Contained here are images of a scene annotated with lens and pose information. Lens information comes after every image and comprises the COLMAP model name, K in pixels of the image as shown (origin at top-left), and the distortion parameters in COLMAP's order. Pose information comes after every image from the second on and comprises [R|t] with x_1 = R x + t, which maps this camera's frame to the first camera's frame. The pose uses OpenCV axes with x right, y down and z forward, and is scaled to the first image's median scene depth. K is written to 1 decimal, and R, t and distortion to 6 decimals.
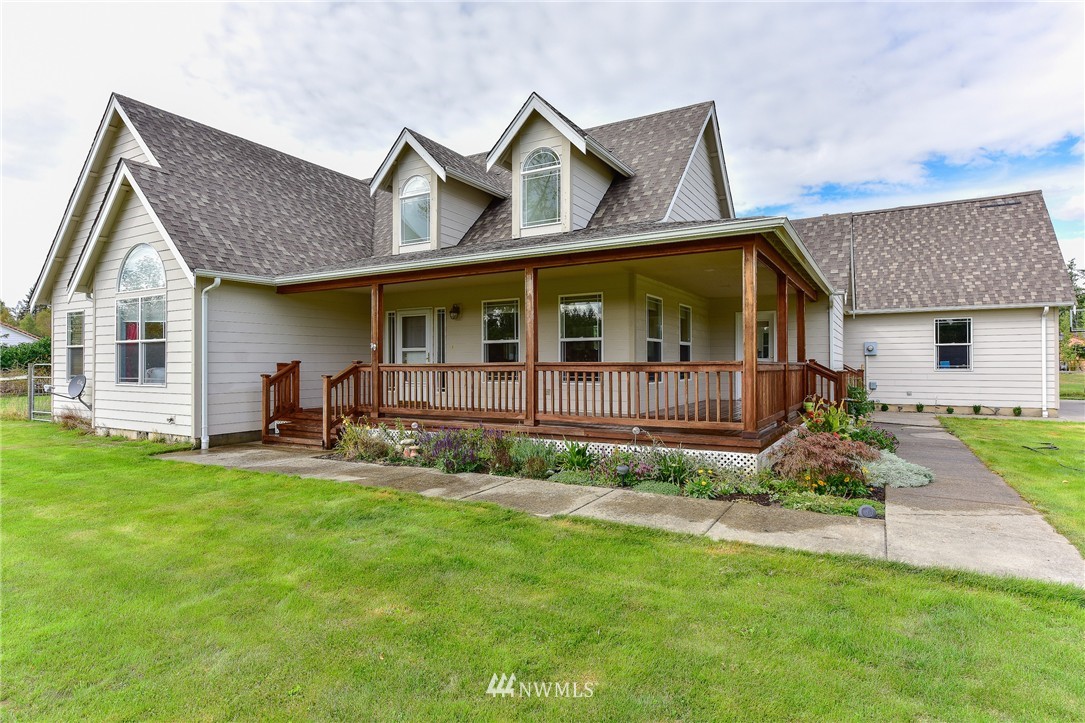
lens RADIAL K [[586.3, 0, 542.5], [0, 586.3, 361.5], [0, 0, 1]] dist [-0.000374, -0.000095]
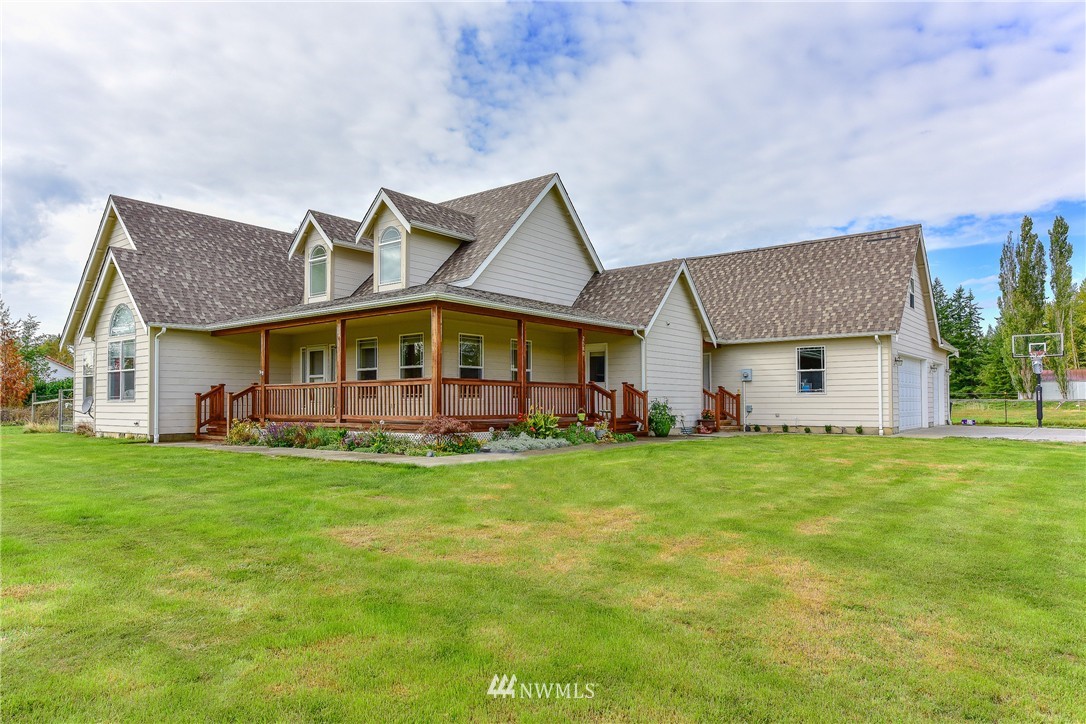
lens RADIAL K [[696.3, 0, 542.4], [0, 696.3, 388.2], [0, 0, 1]] dist [-0.000442, 0.000078]
pose [[0.990045, -0.004114, -0.140689, 0.516525], [0.001710, 0.999851, -0.017201, 0.035106], [0.140739, 0.016789, 0.989904, -0.490353]]
